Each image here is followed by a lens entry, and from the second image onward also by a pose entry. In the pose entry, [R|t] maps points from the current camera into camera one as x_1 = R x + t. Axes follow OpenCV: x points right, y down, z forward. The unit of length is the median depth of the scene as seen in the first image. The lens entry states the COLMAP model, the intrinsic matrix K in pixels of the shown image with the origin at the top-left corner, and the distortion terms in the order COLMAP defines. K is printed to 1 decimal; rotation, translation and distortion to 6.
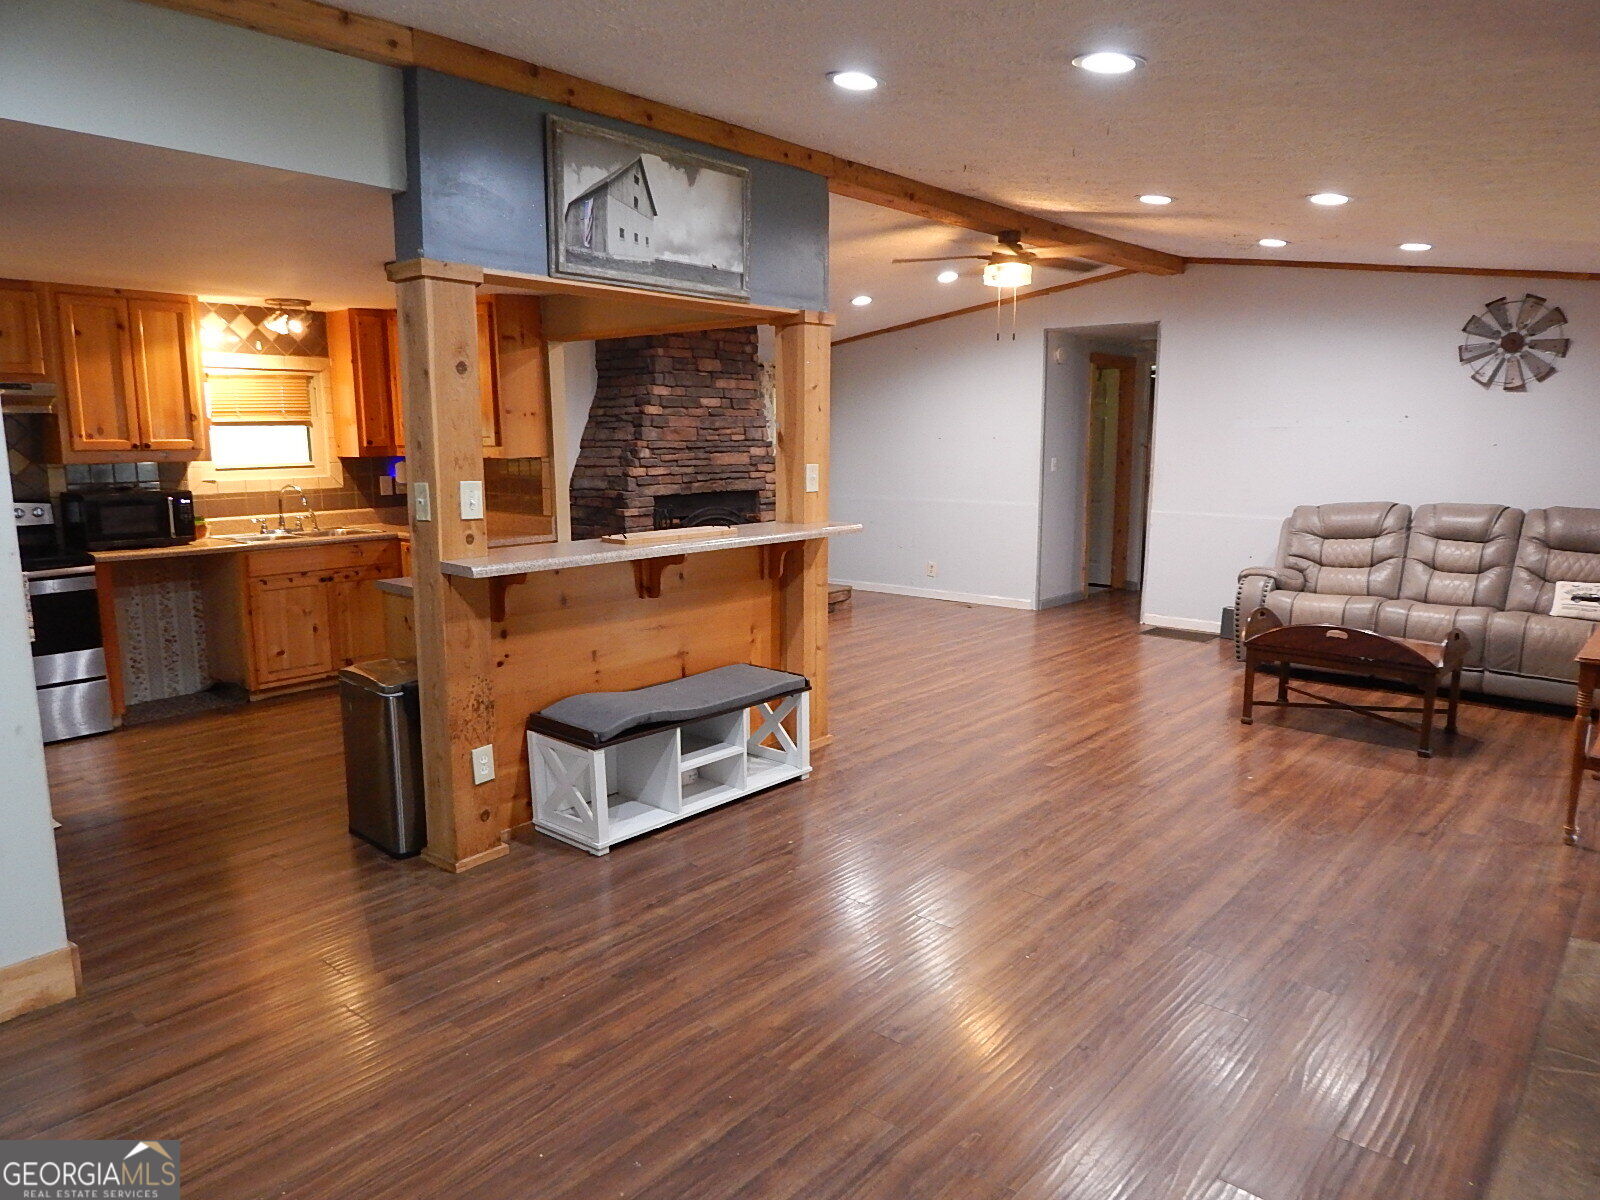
lens RADIAL K [[1060.0, 0, 804.1], [0, 1060.0, 597.8], [0, 0, 1]] dist [0.007722, -0.012443]
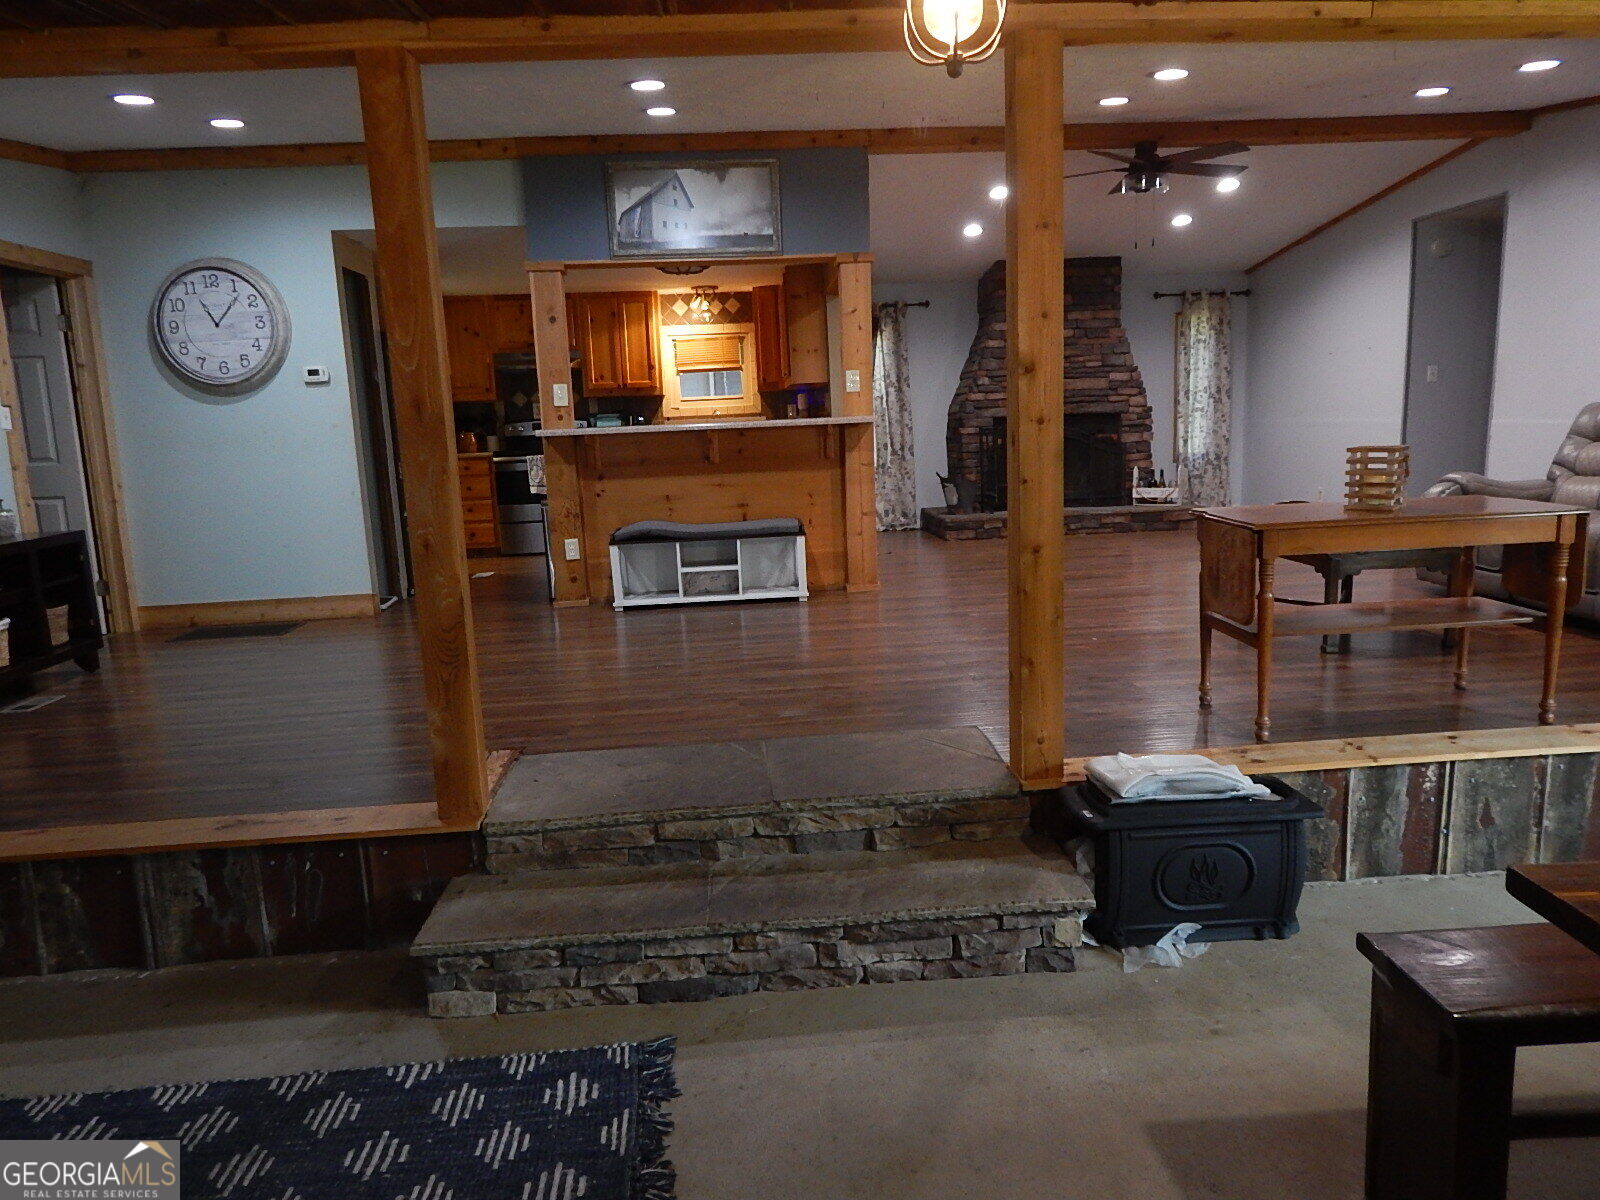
lens RADIAL K [[1060.0, 0, 807.1], [0, 1060.0, 592.6], [0, 0, 1]] dist [0.007722, -0.012443]
pose [[0.705333, 0.090194, -0.703115, 0.761842], [-0.072997, 0.995841, 0.054517, 0.066970], [0.705108, 0.012873, 0.708984, 0.026589]]
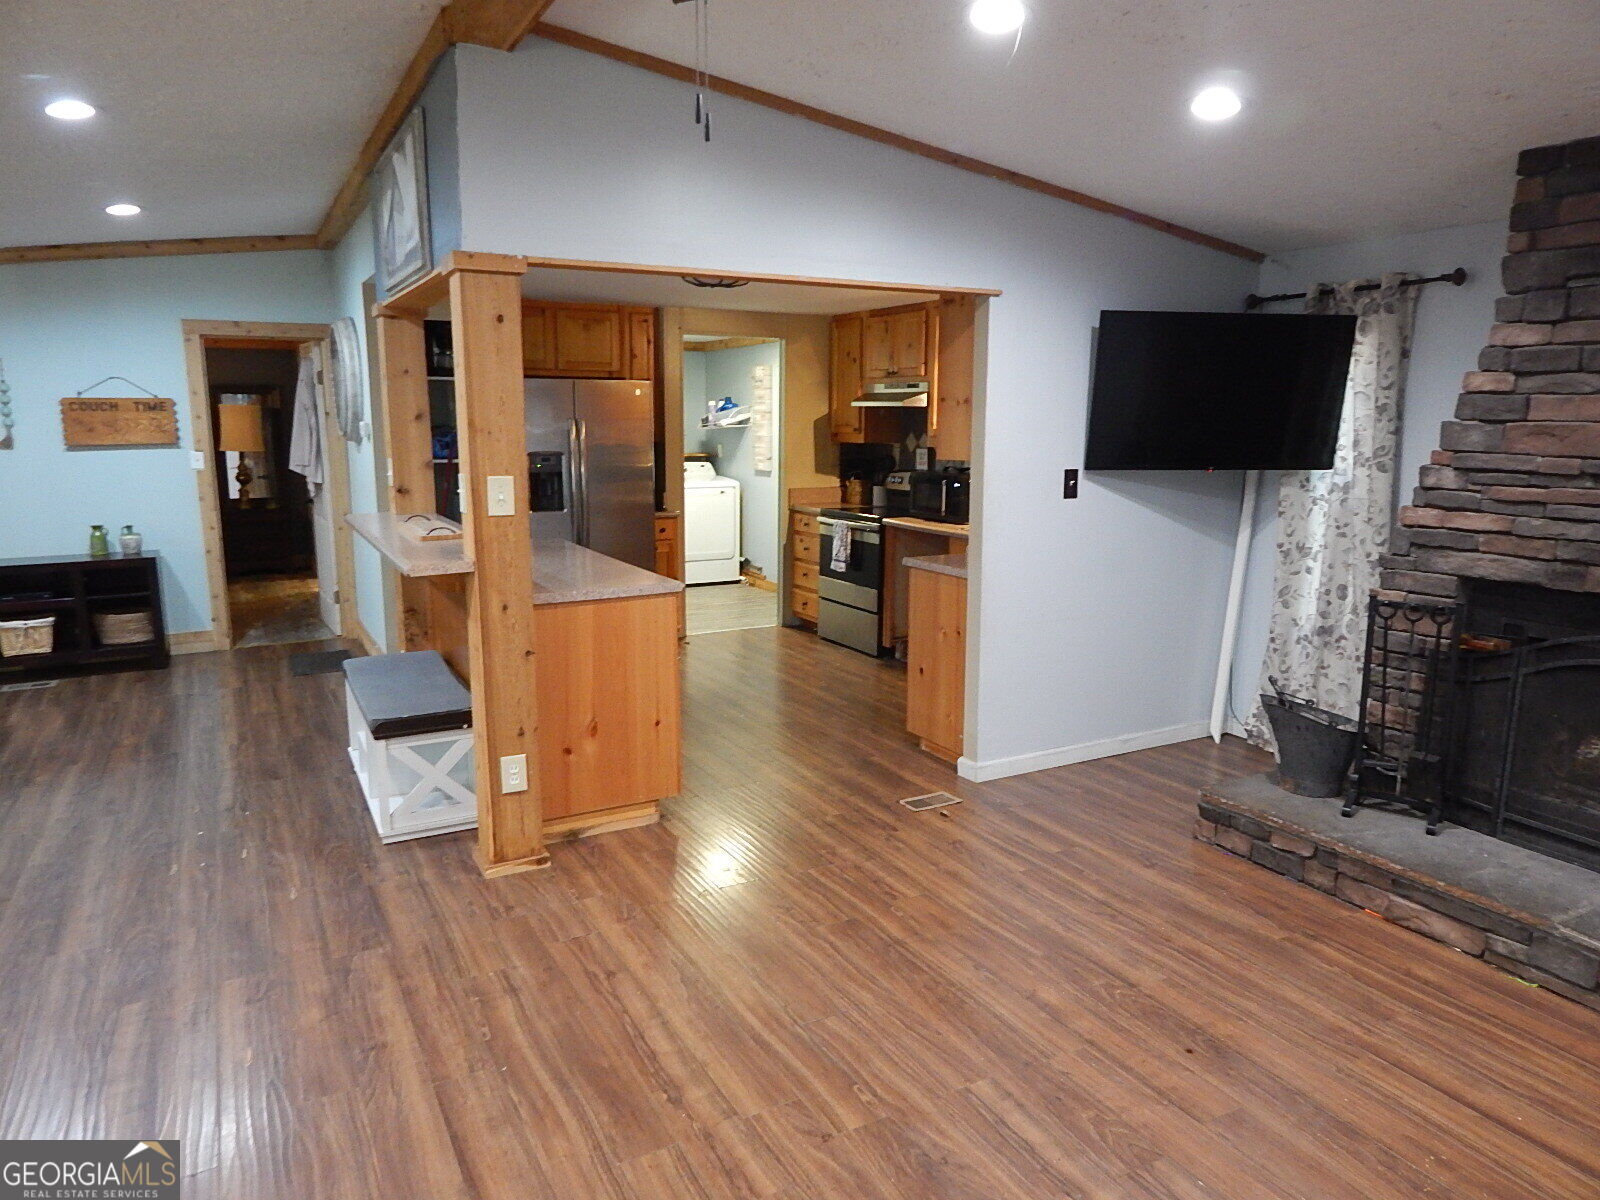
lens RADIAL K [[1060.0, 0, 809.6], [0, 1060.0, 596.3], [0, 0, 1]] dist [0.007722, -0.012443]
pose [[-0.336310, 0.159074, -0.928219, 0.498790], [-0.151025, 0.963765, 0.219885, -0.196728], [0.929563, 0.214133, -0.300099, 1.201177]]
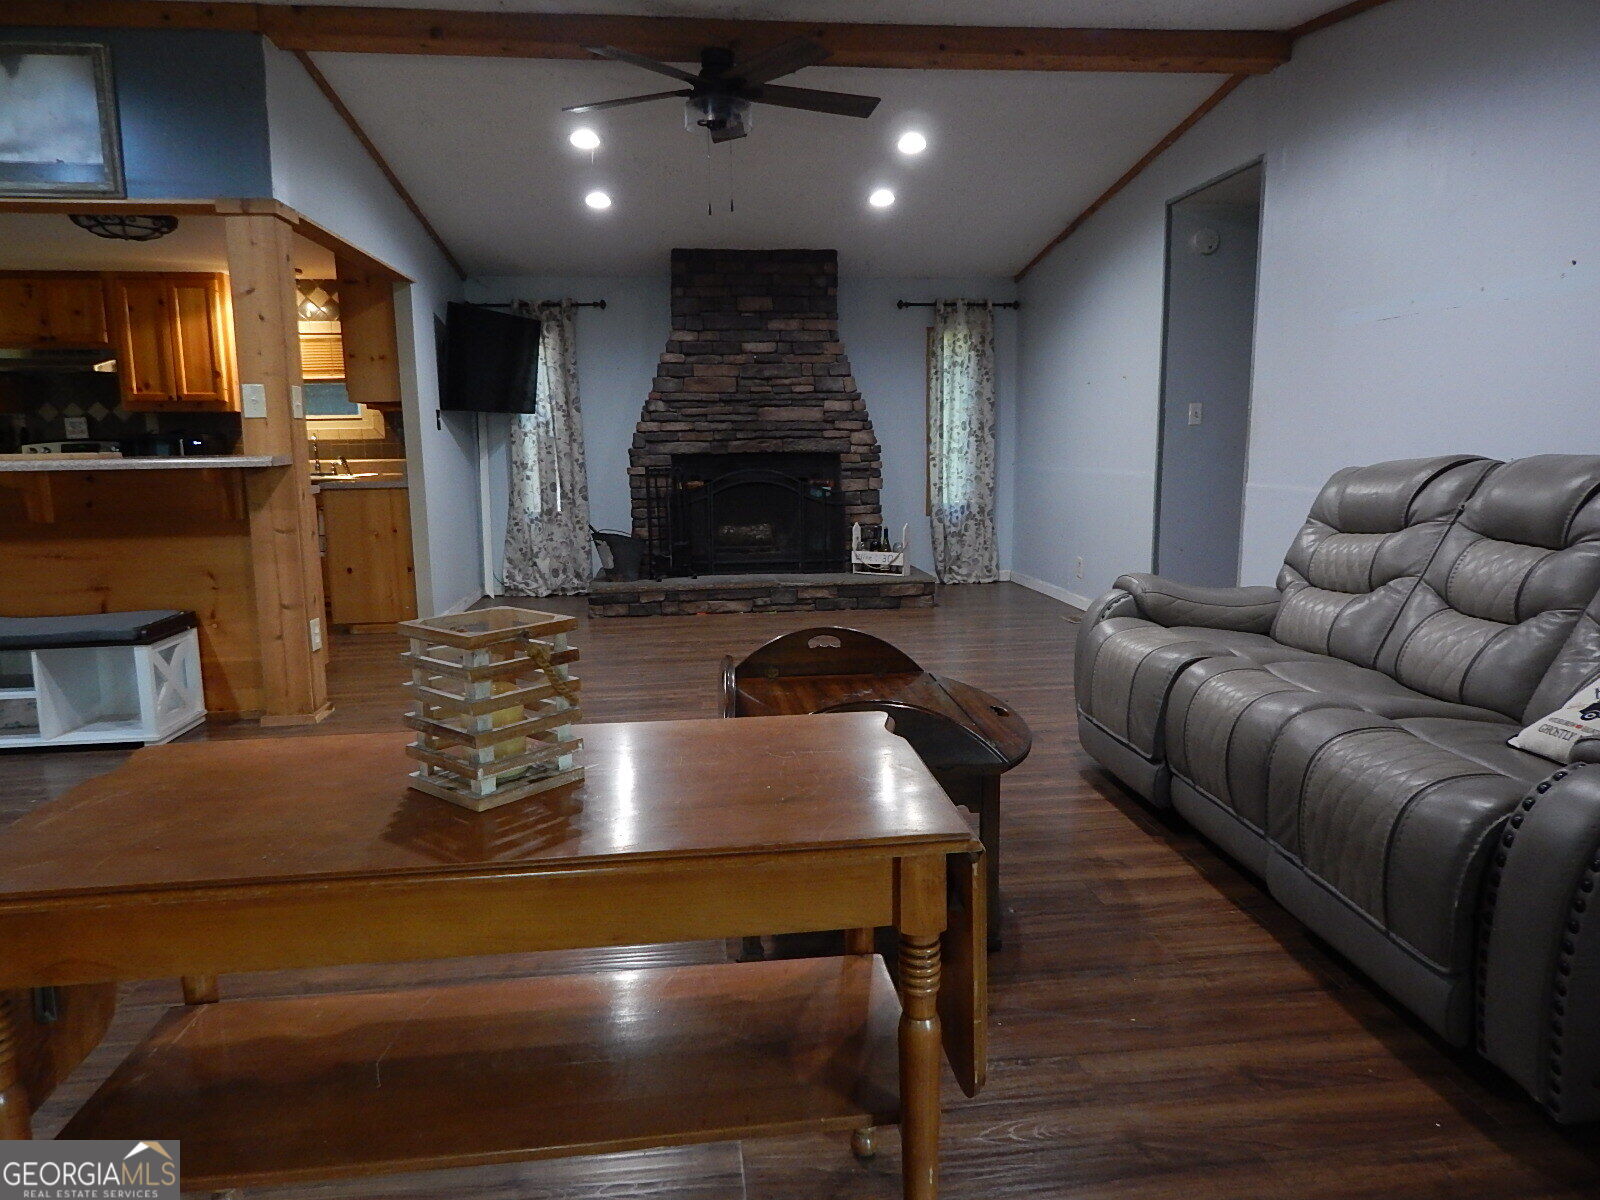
lens RADIAL K [[1060.0, 0, 812.9], [0, 1060.0, 596.6], [0, 0, 1]] dist [0.007722, -0.012443]
pose [[0.744342, 0.092561, -0.661353, 0.754919], [-0.093334, 0.995047, 0.034218, -0.023881], [0.661244, 0.036257, 0.749294, 0.557091]]
